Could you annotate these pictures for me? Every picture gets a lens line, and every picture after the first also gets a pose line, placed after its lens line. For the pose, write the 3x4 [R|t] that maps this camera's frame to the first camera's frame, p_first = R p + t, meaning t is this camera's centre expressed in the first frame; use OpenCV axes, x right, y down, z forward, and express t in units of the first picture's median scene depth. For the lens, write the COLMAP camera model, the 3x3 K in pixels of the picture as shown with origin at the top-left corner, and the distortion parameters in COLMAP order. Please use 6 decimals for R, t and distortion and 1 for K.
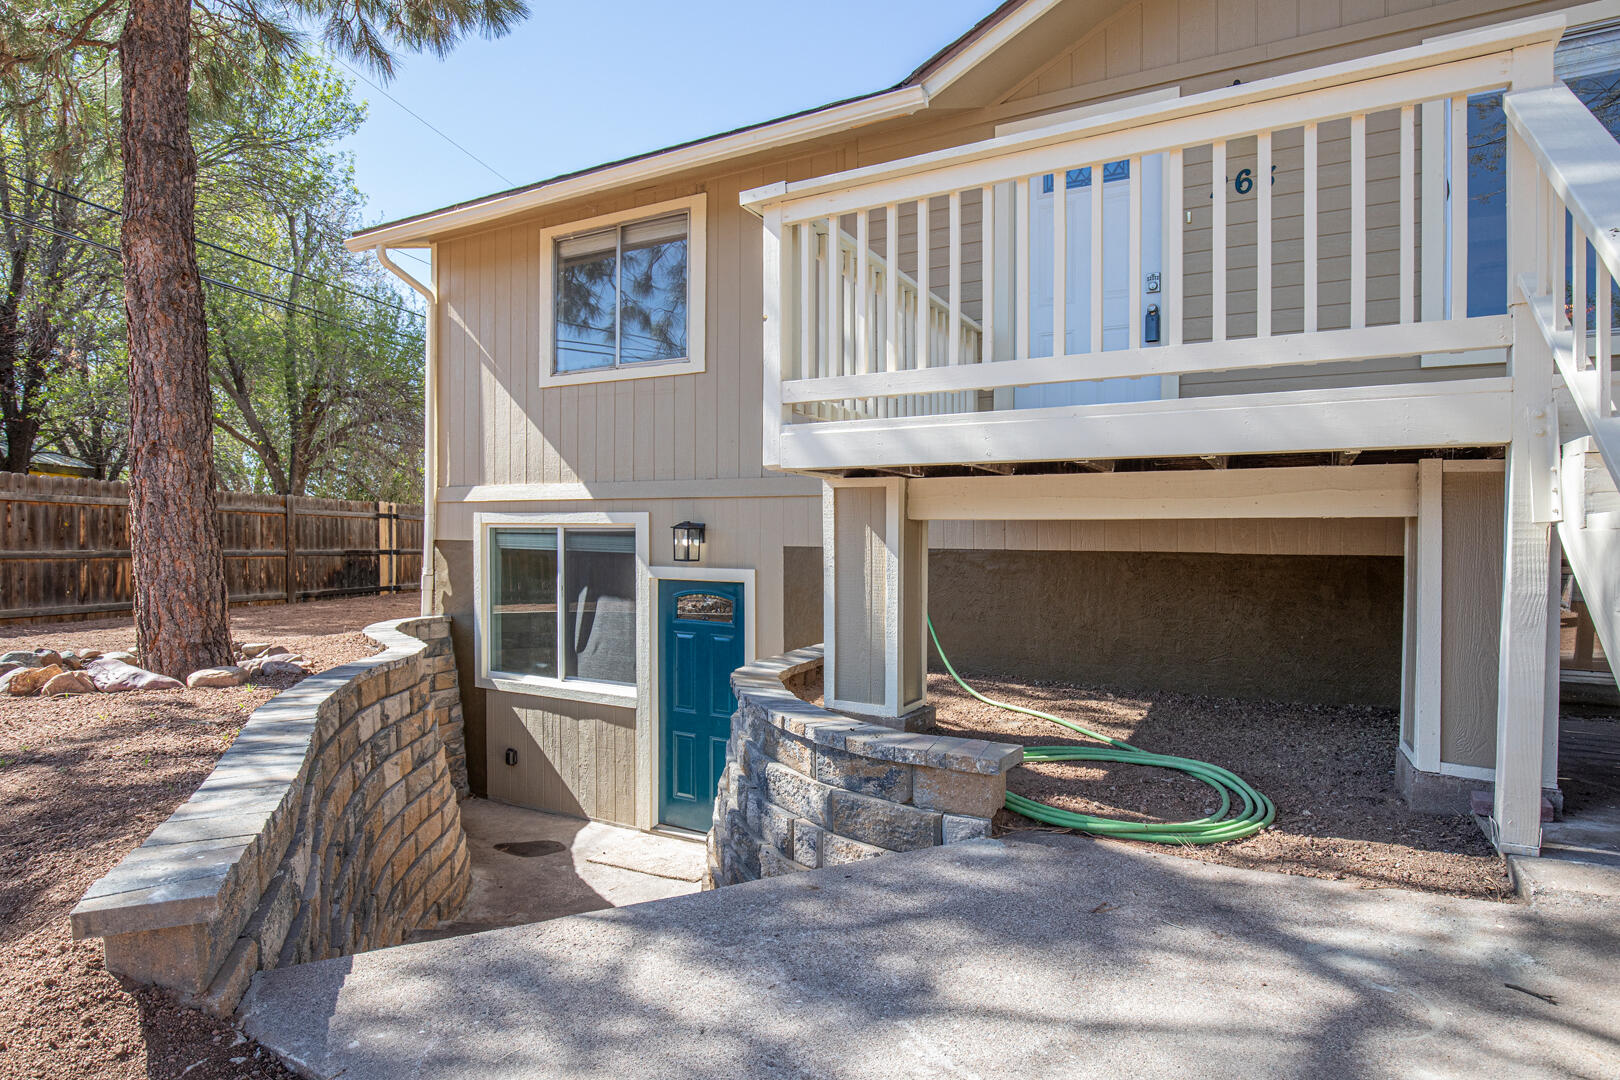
lens RADIAL K [[862.6, 0, 766.7], [0, 862.6, 537.2], [0, 0, 1]] dist [-0.023094, 0.000011]
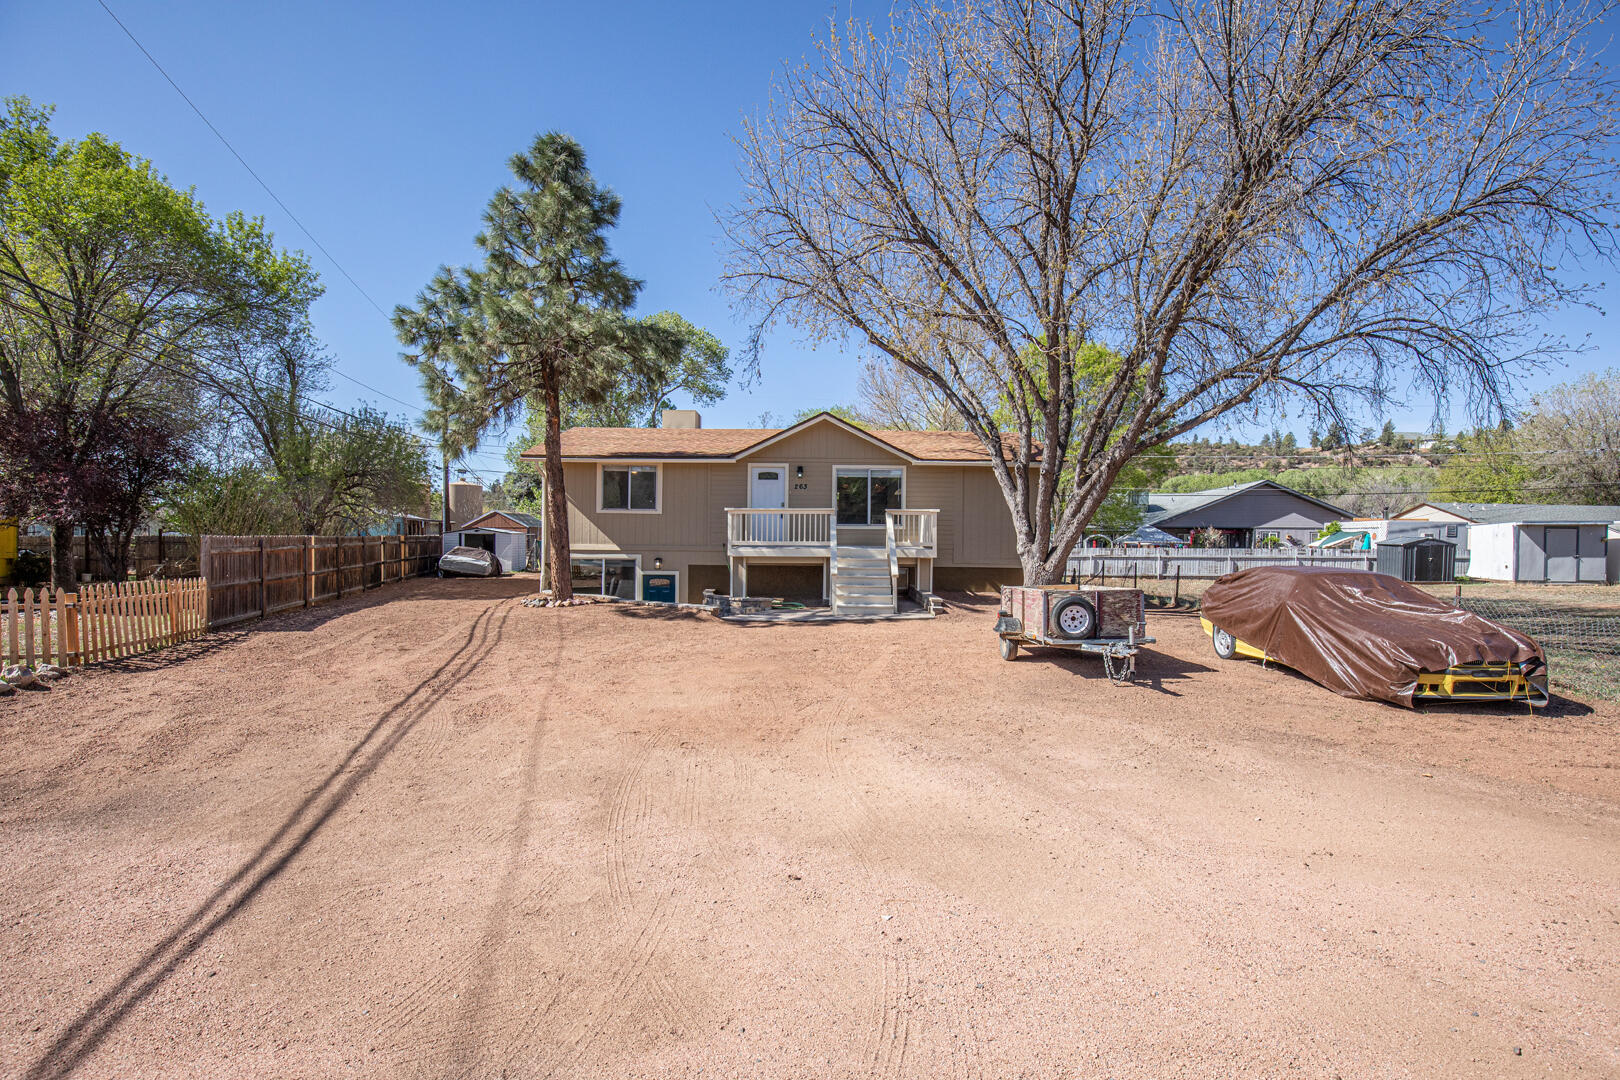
lens RADIAL K [[760.0, 0, 810.0], [0, 760.0, 540.0], [0, 0, 1]] dist [-0.011131, 0.000254]
pose [[0.858299, -0.010121, 0.513051, -1.548882], [-0.002569, 0.999708, 0.024019, -0.224408], [-0.513144, -0.021933, 0.858022, -2.627618]]
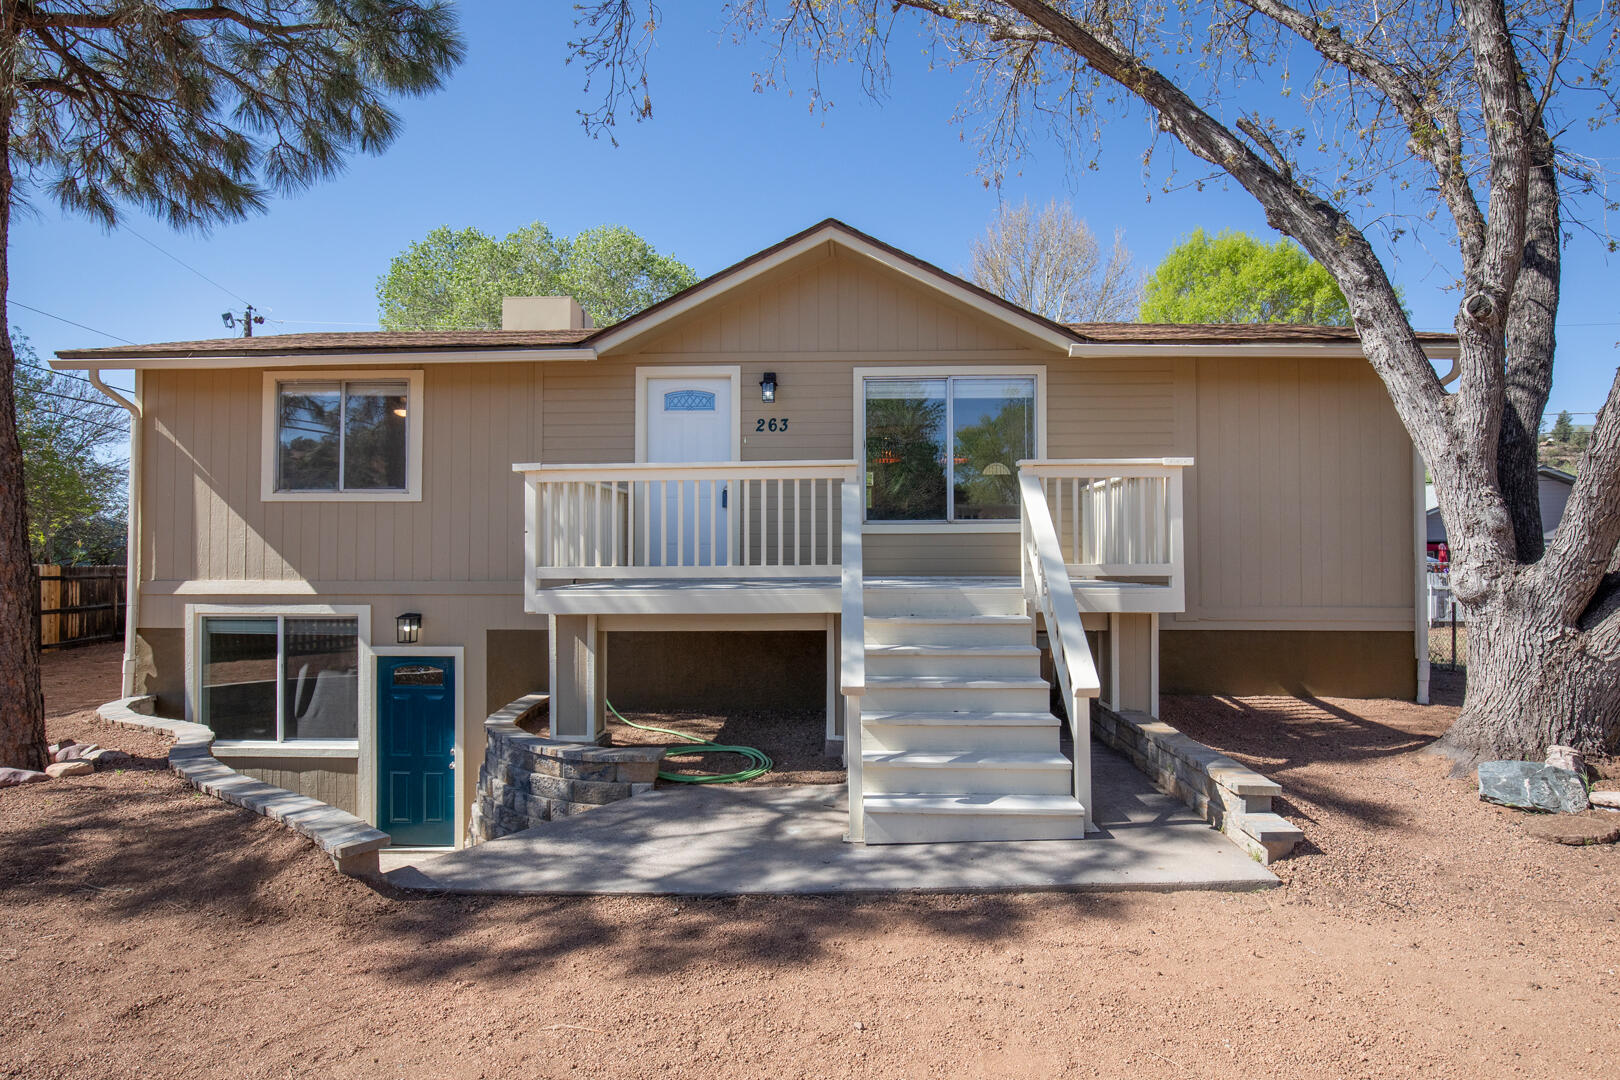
lens RADIAL K [[882.7, 0, 814.7], [0, 882.7, 536.2], [0, 0, 1]] dist [-0.035815, 0.014731]
pose [[0.874534, -0.001449, 0.484962, -0.275148], [0.008663, 0.999883, -0.012635, -0.157926], [-0.484887, 0.015251, 0.874444, -0.689063]]
